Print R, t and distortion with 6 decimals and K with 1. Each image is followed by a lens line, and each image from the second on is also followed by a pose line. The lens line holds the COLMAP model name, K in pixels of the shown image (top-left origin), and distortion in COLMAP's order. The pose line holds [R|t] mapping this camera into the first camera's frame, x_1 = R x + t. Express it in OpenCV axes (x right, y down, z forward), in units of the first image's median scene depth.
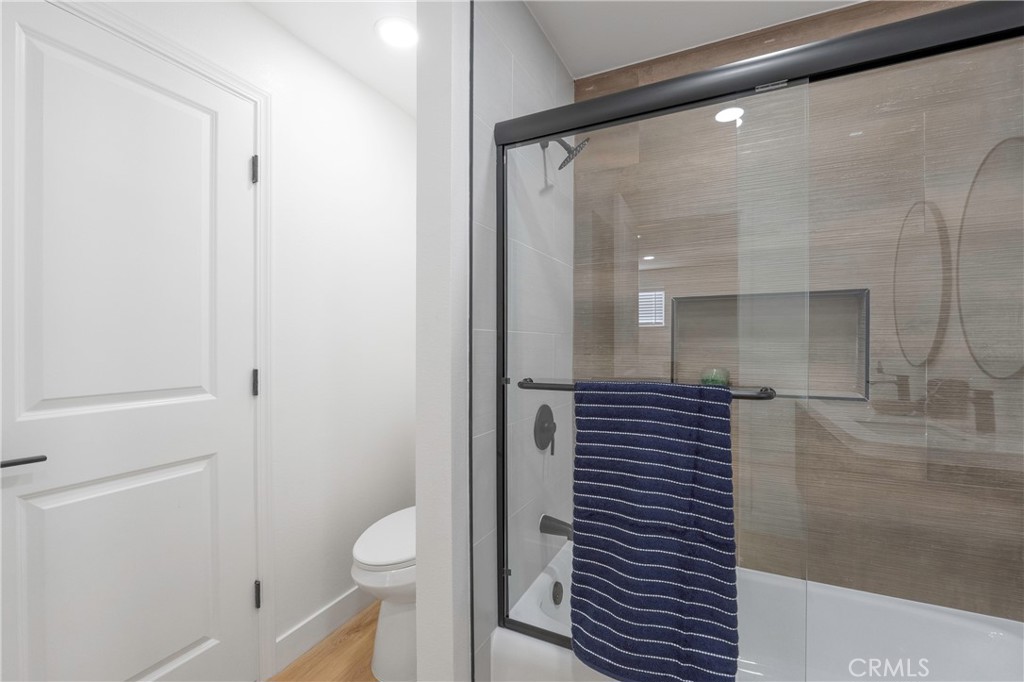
lens RADIAL K [[433.4, 0, 511.2], [0, 433.4, 342.9], [0, 0, 1]] dist [-0.010497, -0.000386]
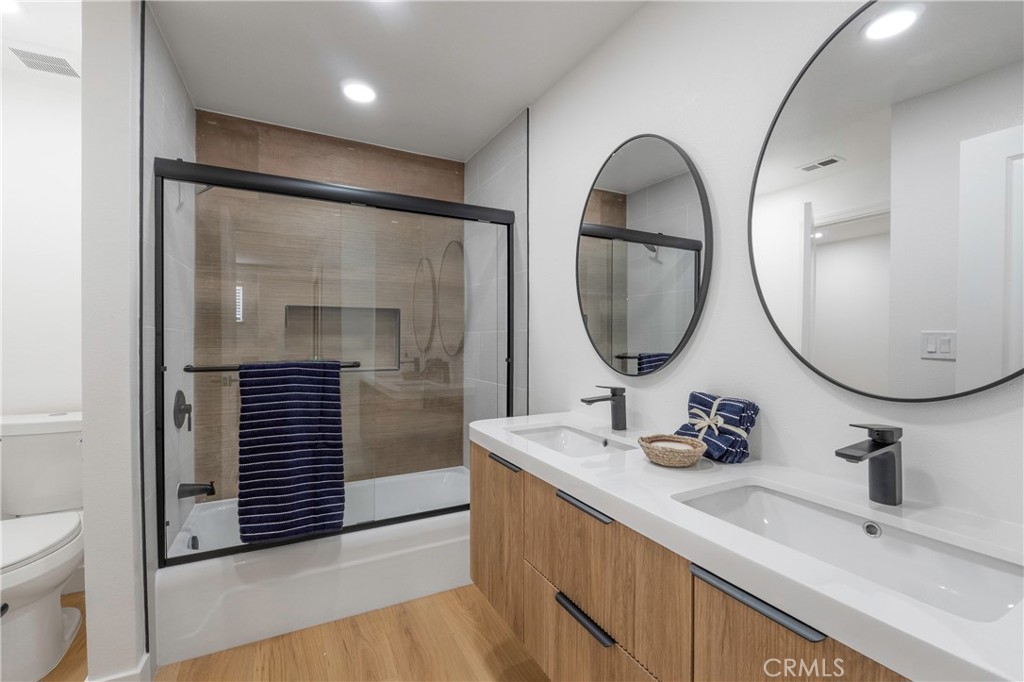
lens RADIAL K [[433.4, 0, 511.2], [0, 433.4, 342.9], [0, 0, 1]] dist [-0.010497, -0.000386]
pose [[0.590128, -0.005167, 0.807293, -0.419785], [-0.003344, 0.999955, 0.008845, 0.000592], [-0.807303, -0.007919, 0.590085, -0.523537]]
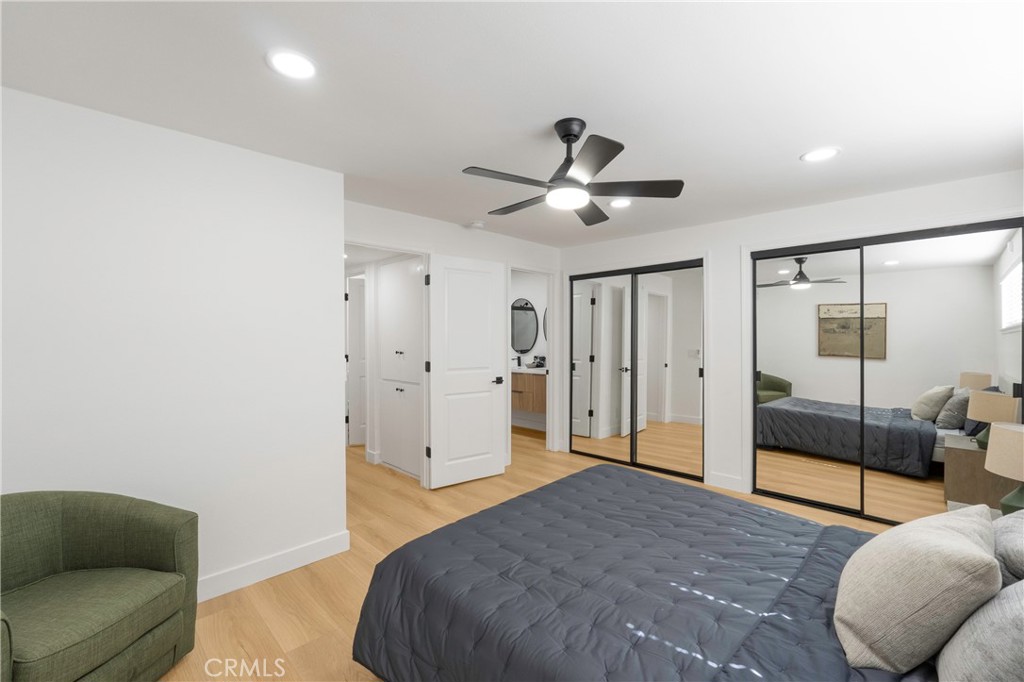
lens RADIAL K [[426.1, 0, 515.3], [0, 426.1, 342.9], [0, 0, 1]] dist [-0.009475, -0.000840]
pose [[0.298371, -0.006891, 0.954425, -3.892906], [0.004115, 0.999974, 0.005933, -0.057078], [-0.954441, 0.002157, 0.298392, -1.464182]]
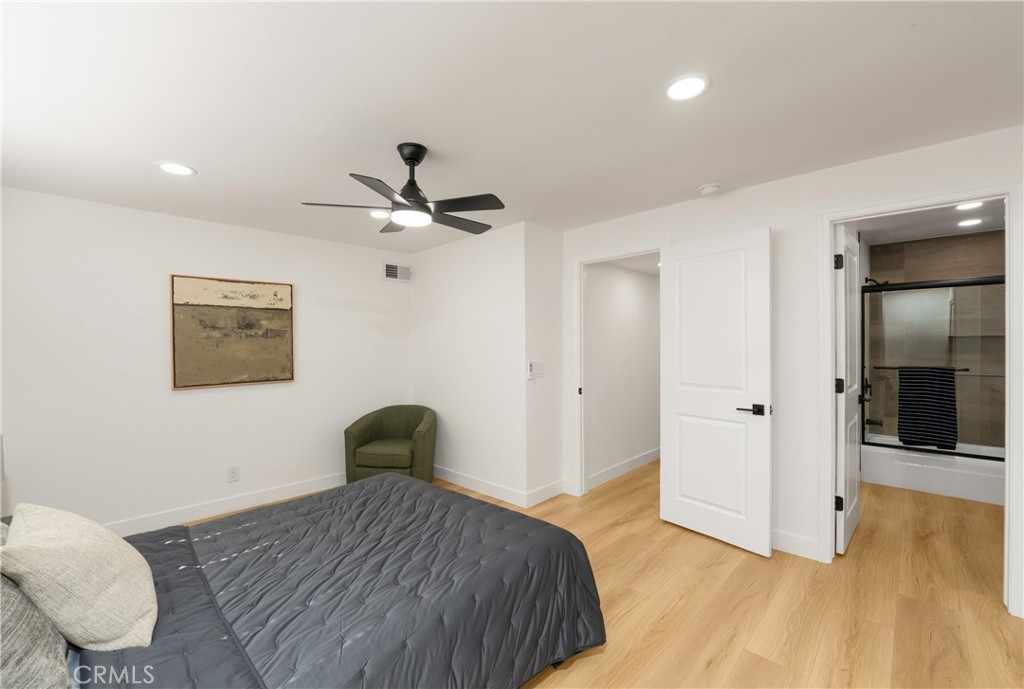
lens RADIAL K [[436.2, 0, 523.4], [0, 436.2, 345.1], [0, 0, 1]] dist [0.007372, 0.000075]
pose [[0.960170, -0.005818, -0.279356, -1.480874], [0.004980, 0.999981, -0.003711, -0.070972], [0.279372, 0.002172, 0.960180, -2.717599]]
